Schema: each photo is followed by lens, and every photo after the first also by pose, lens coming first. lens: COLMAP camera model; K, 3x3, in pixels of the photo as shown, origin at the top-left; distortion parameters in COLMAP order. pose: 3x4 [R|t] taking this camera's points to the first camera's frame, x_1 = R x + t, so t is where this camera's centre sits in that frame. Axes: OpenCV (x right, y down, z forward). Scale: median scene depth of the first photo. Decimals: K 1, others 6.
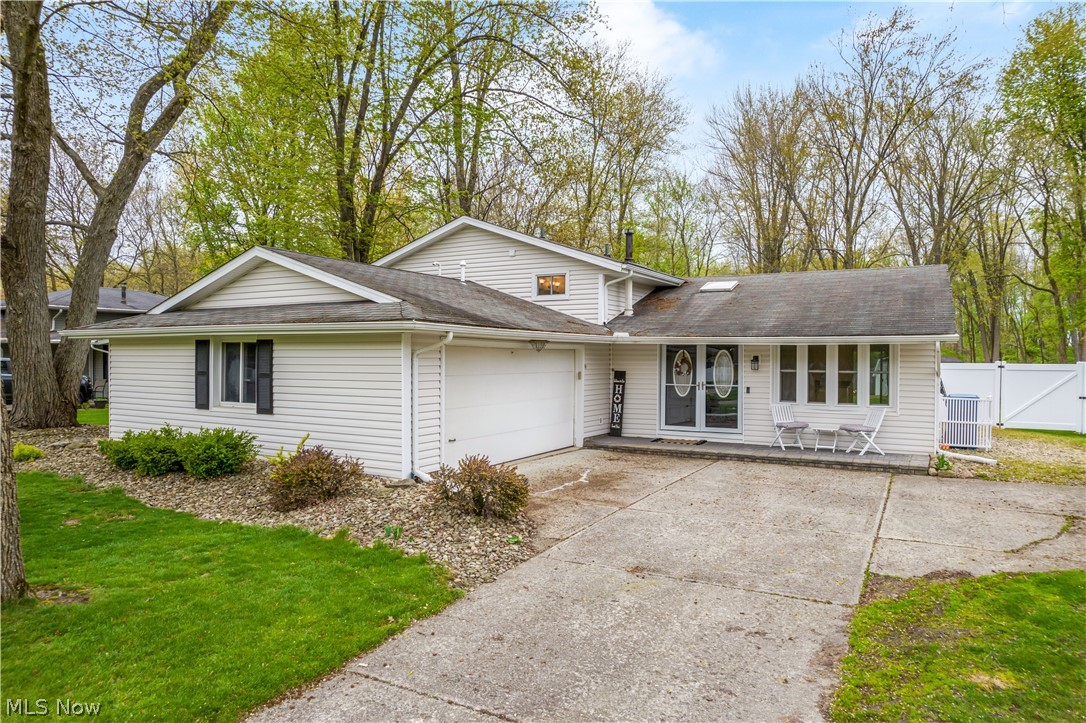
lens RADIAL K [[669.9, 0, 543.0], [0, 669.9, 361.5], [0, 0, 1]] dist [-0.014873, 0.000479]
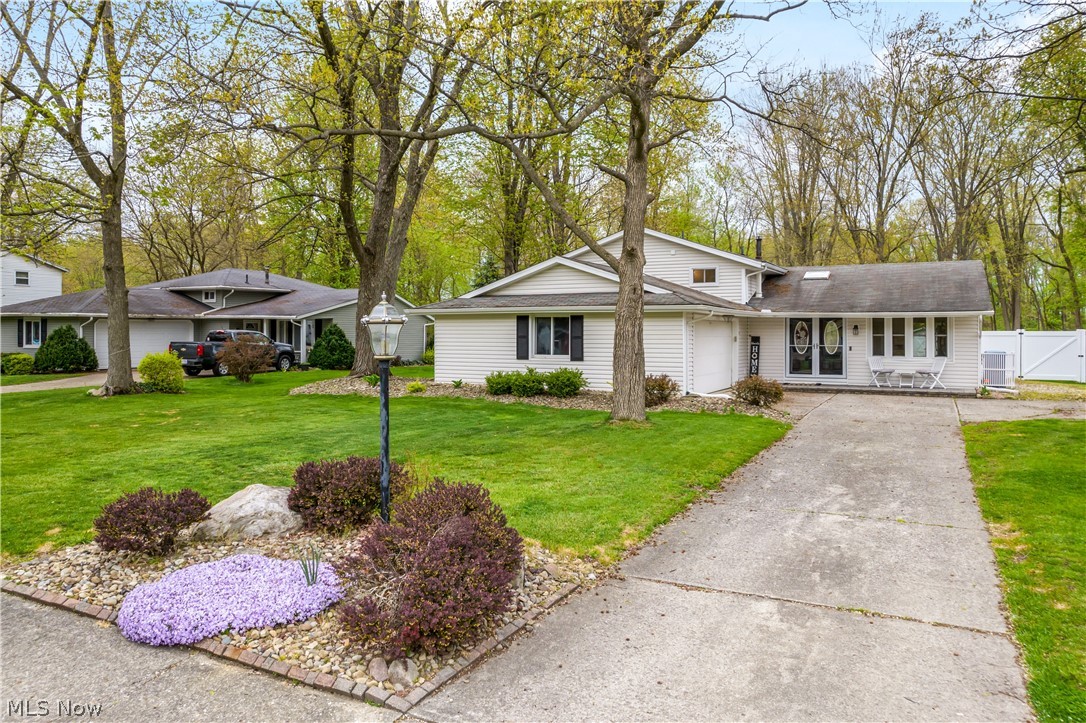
lens RADIAL K [[724.6, 0, 544.1], [0, 724.6, 324.7], [0, 0, 1]] dist [-0.006972, -0.000932]
pose [[0.999832, -0.003403, 0.018001, -0.375291], [0.003704, 0.999854, -0.016704, 0.013699], [-0.017941, 0.016768, 0.999698, -0.551506]]
